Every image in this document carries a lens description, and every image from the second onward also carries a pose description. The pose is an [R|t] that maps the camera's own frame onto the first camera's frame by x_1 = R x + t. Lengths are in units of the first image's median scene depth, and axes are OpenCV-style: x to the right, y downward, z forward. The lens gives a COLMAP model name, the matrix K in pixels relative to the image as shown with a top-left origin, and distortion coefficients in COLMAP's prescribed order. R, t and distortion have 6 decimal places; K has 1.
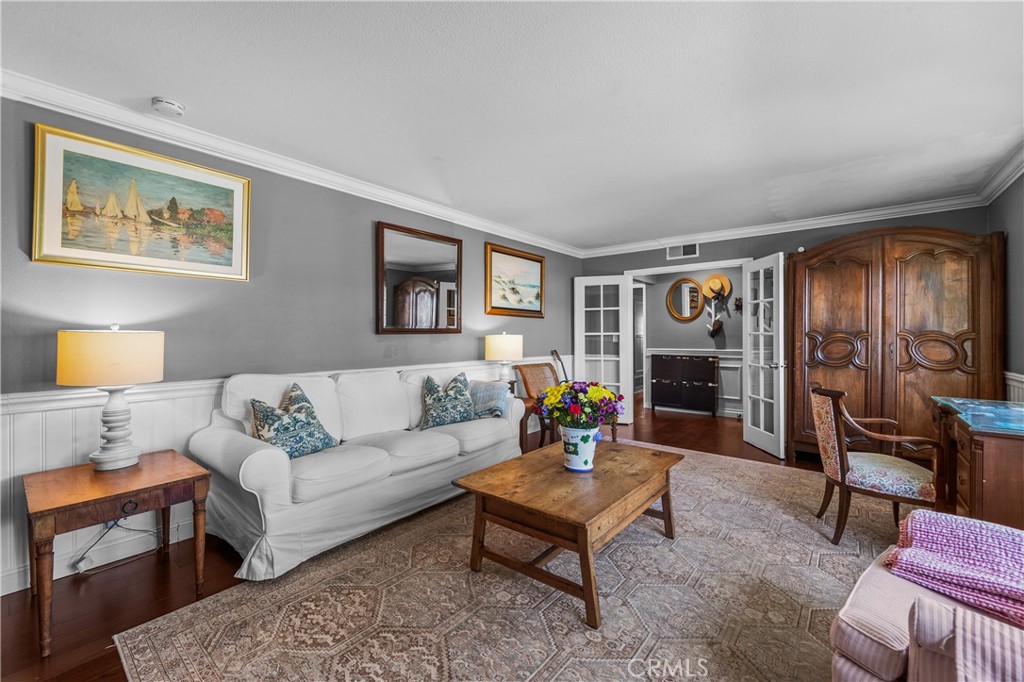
lens RADIAL K [[412.6, 0, 509.9], [0, 412.6, 330.6], [0, 0, 1]] dist [0.002089, 0.000121]
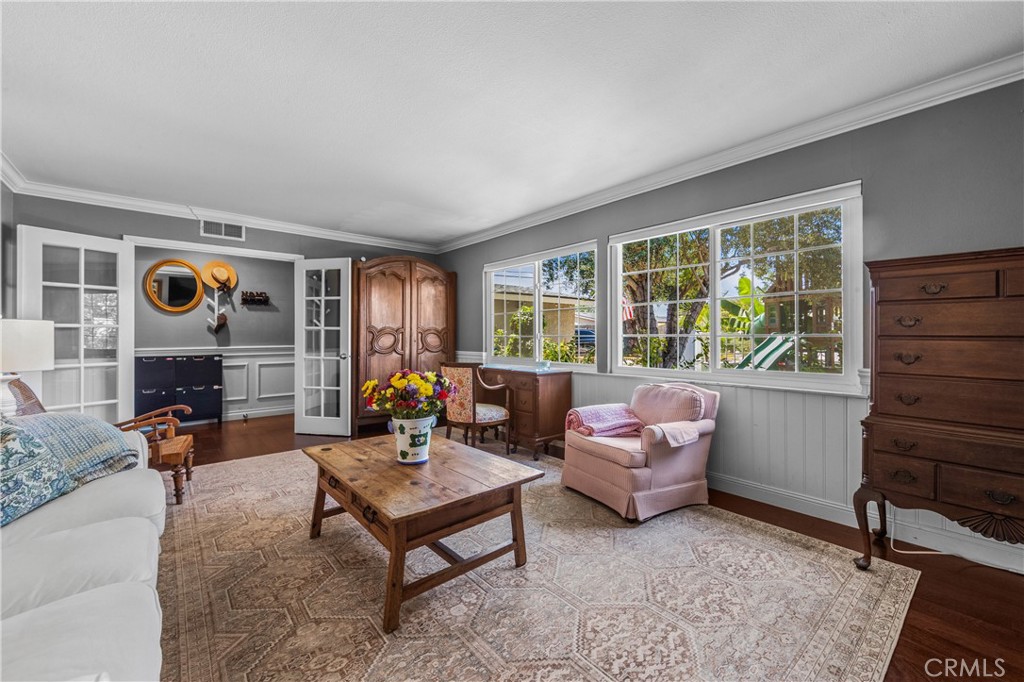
lens RADIAL K [[412.6, 0, 509.2], [0, 412.6, 346.5], [0, 0, 1]] dist [0.002089, 0.000121]
pose [[0.185659, -0.023910, 0.982323, -0.391710], [-0.009744, 0.999610, 0.026172, 0.022613], [-0.982566, -0.014431, 0.185354, 0.335549]]
